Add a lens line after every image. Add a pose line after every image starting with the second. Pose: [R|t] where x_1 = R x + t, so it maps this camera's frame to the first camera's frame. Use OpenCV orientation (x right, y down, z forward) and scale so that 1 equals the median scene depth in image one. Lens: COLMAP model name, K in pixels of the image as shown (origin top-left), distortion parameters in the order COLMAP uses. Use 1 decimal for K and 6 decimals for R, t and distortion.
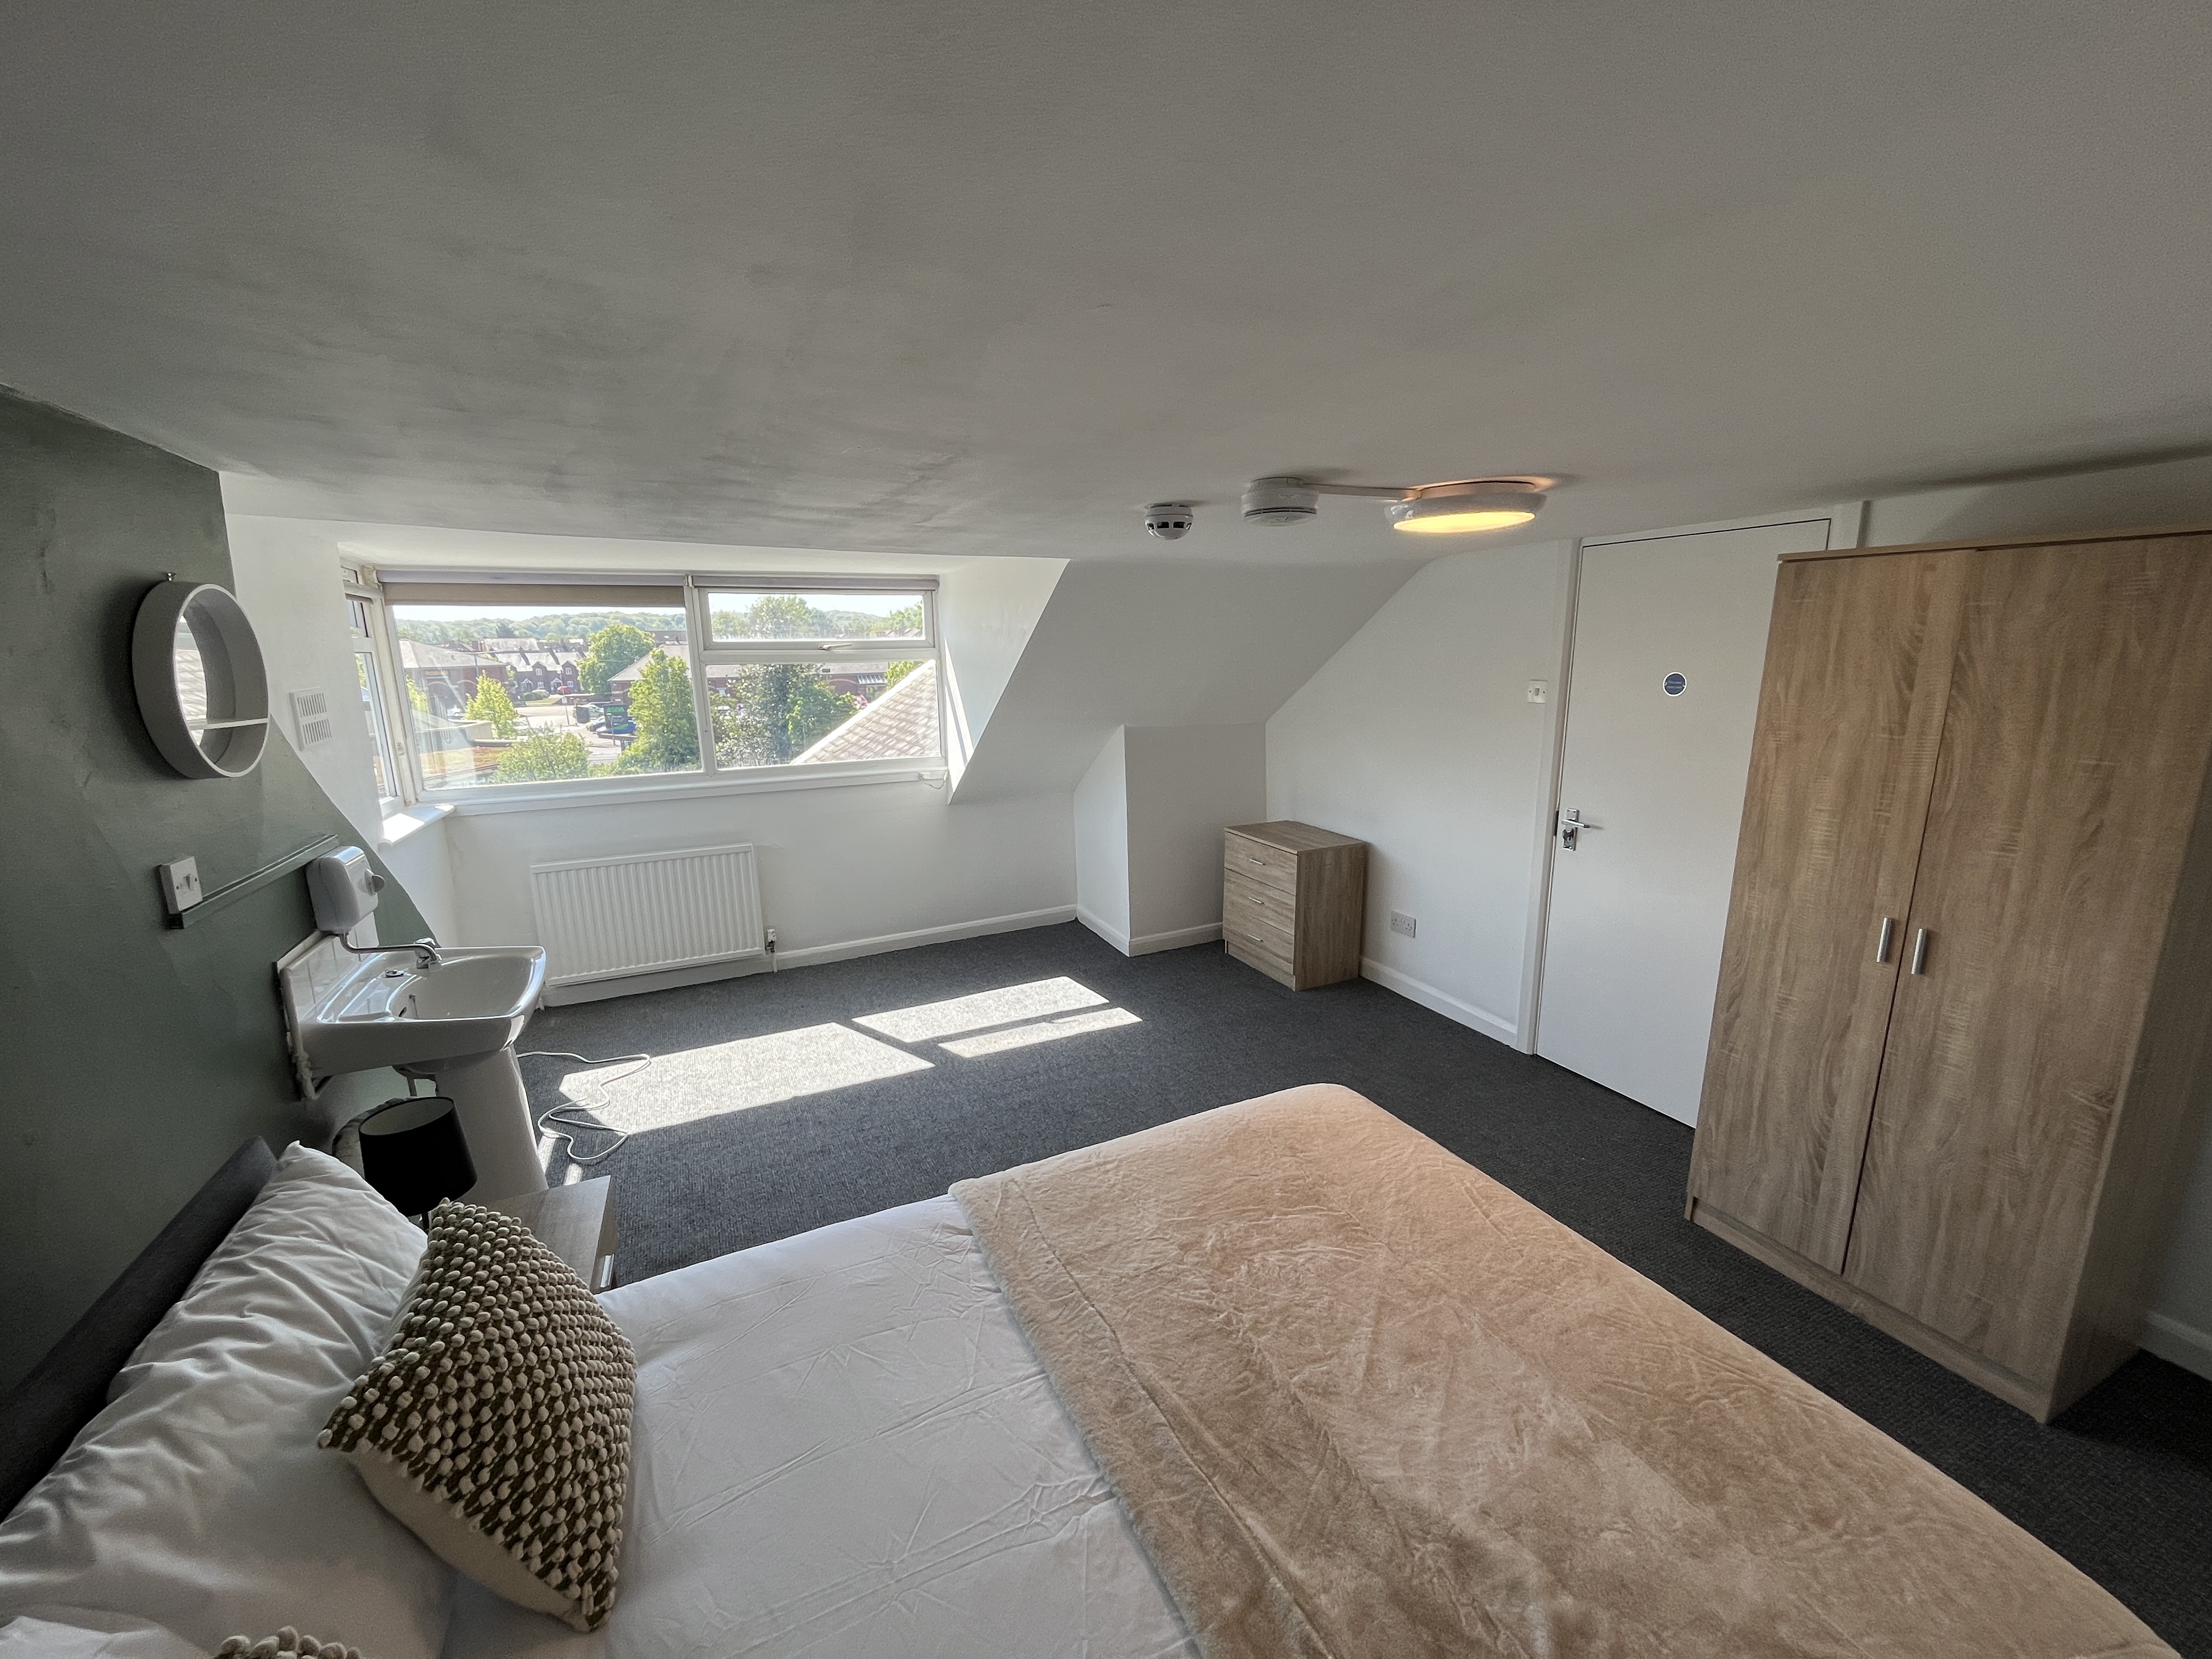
lens RADIAL K [[894.5, 0, 1106.0], [0, 894.5, 829.5], [0, 0, 1]] dist [-0.001356, -0.000117]
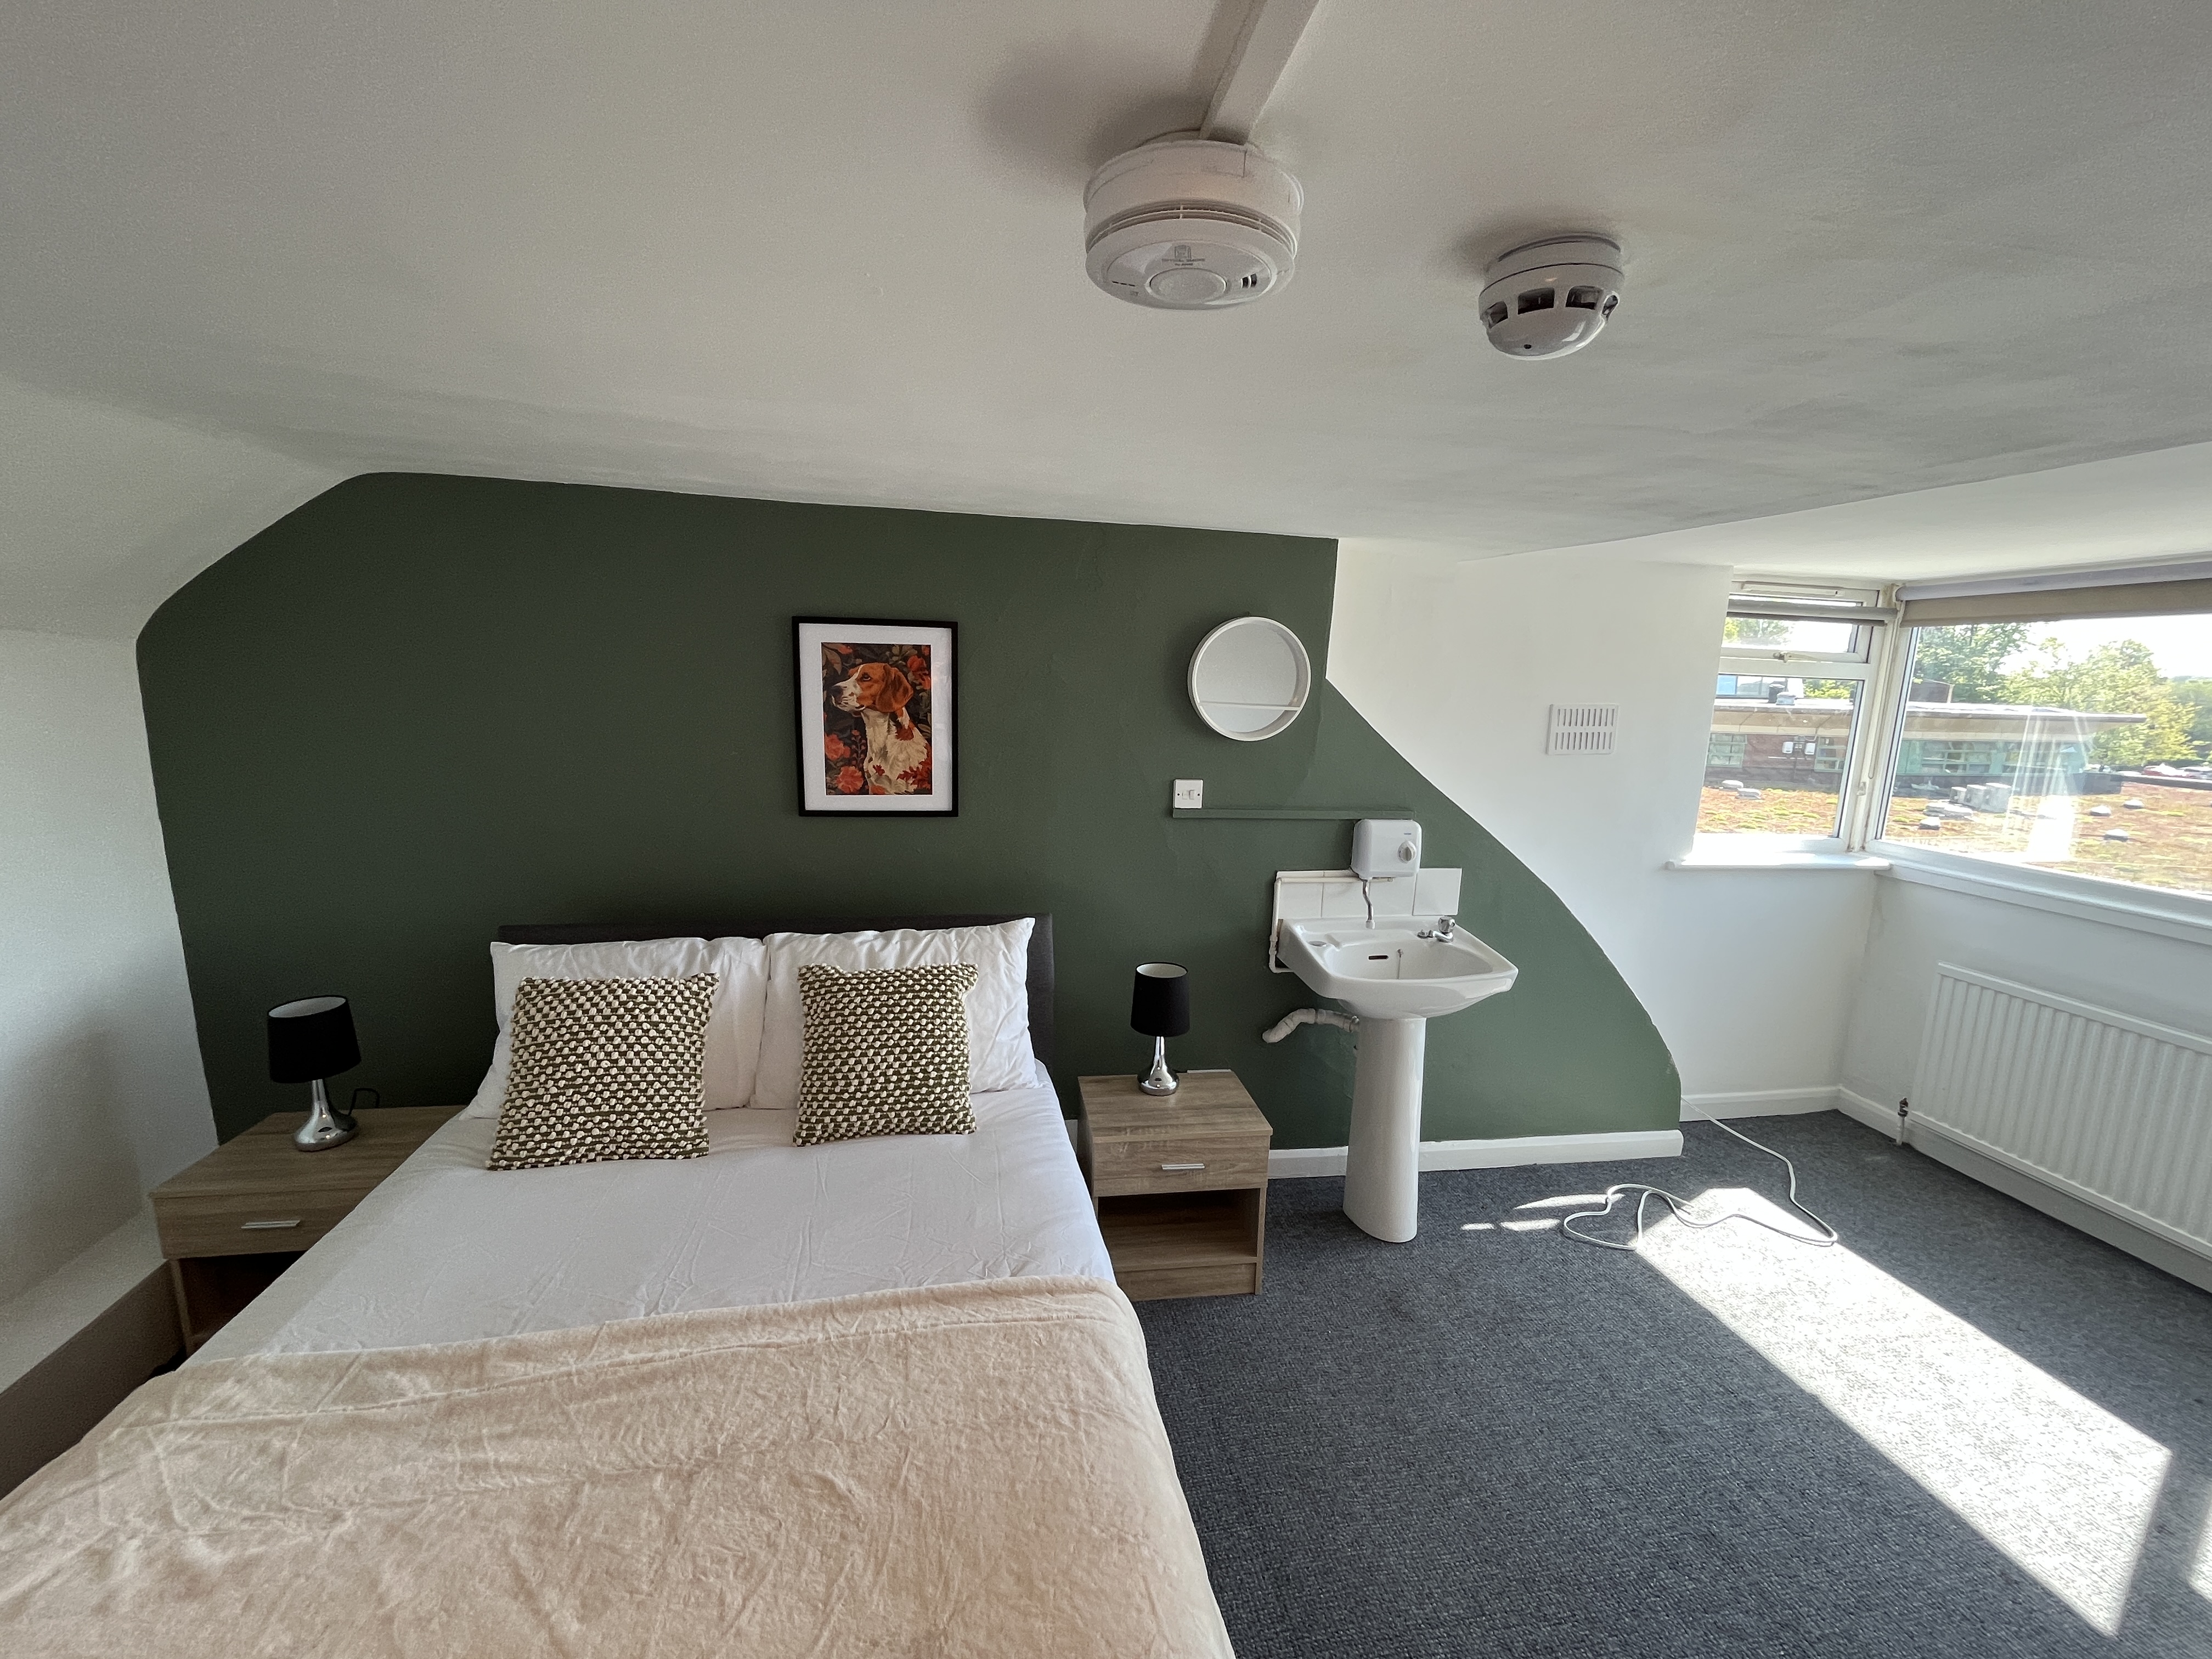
lens RADIAL K [[894.5, 0, 1106.0], [0, 894.5, 829.5], [0, 0, 1]] dist [-0.001356, -0.000117]
pose [[-0.264410, 0.167509, -0.949751, 0.294918], [-0.214742, 0.949850, 0.227310, -0.104793], [0.940198, 0.264055, -0.215179, 0.562282]]
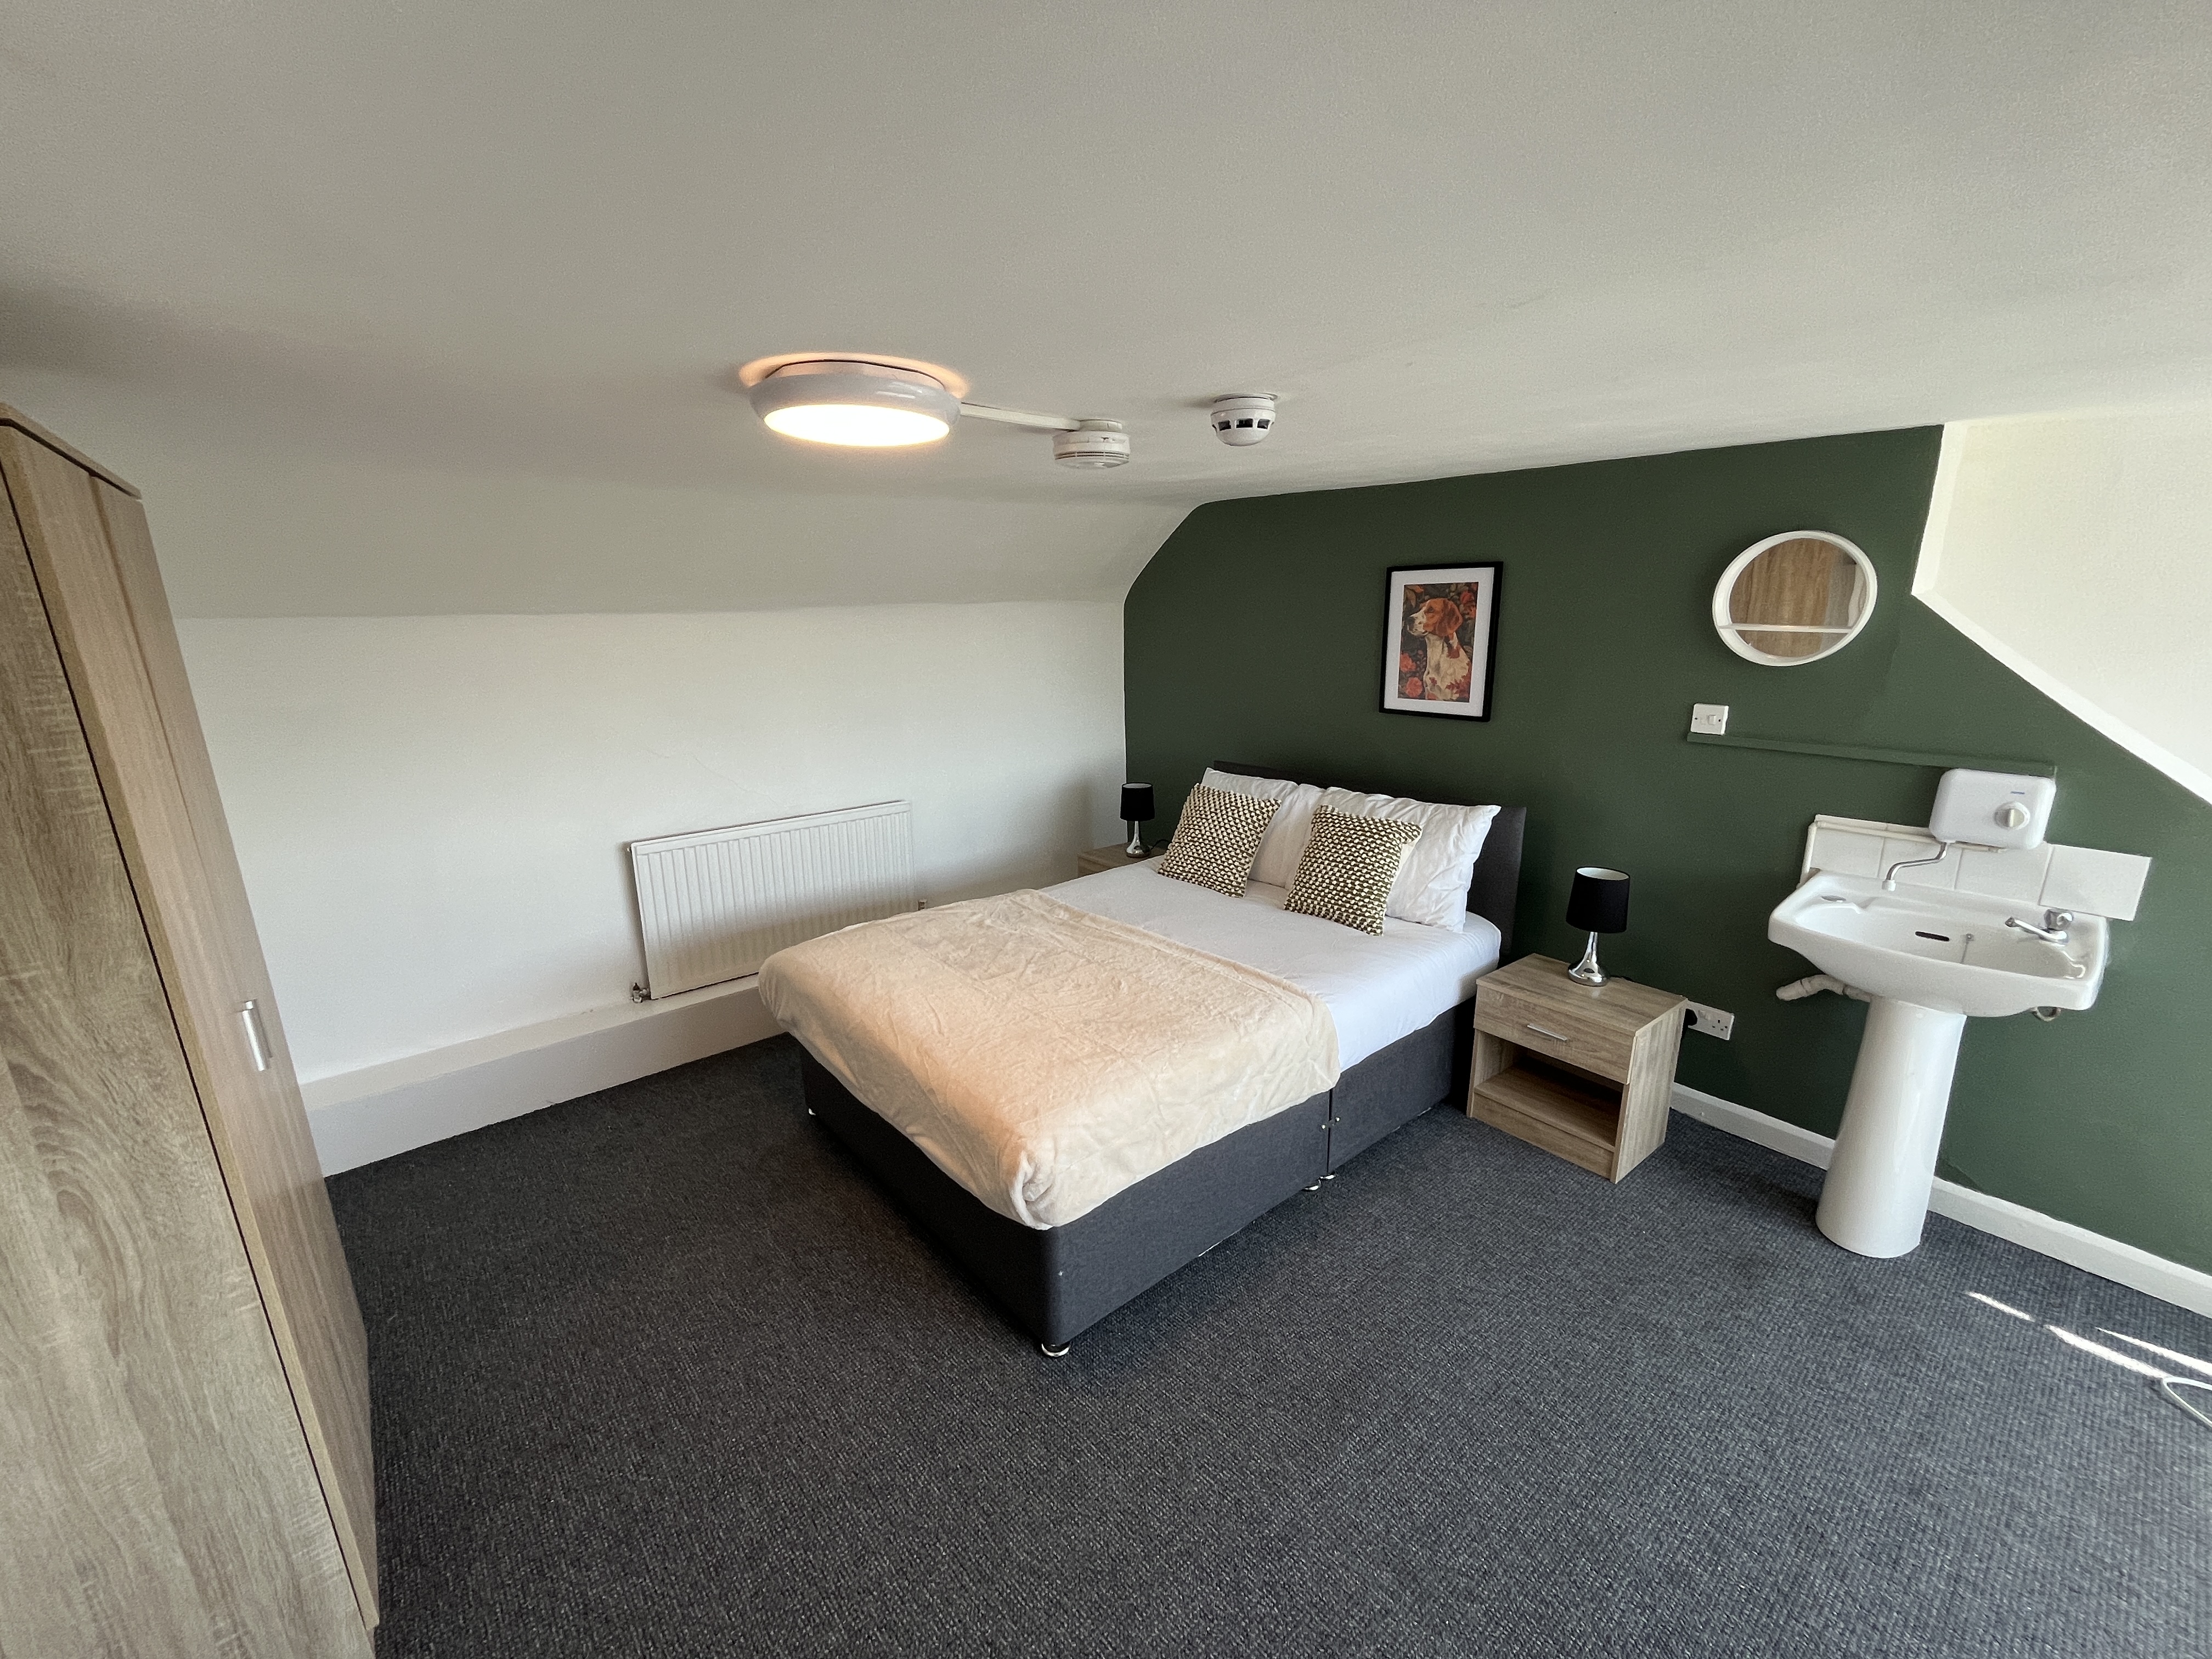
lens RADIAL K [[894.5, 0, 1106.0], [0, 894.5, 829.5], [0, 0, 1]] dist [-0.001356, -0.000117]
pose [[-0.963583, 0.091078, -0.251420, 0.232784], [-0.026494, 0.903067, 0.428681, -0.207075], [0.266093, 0.419731, -0.867768, 1.041761]]
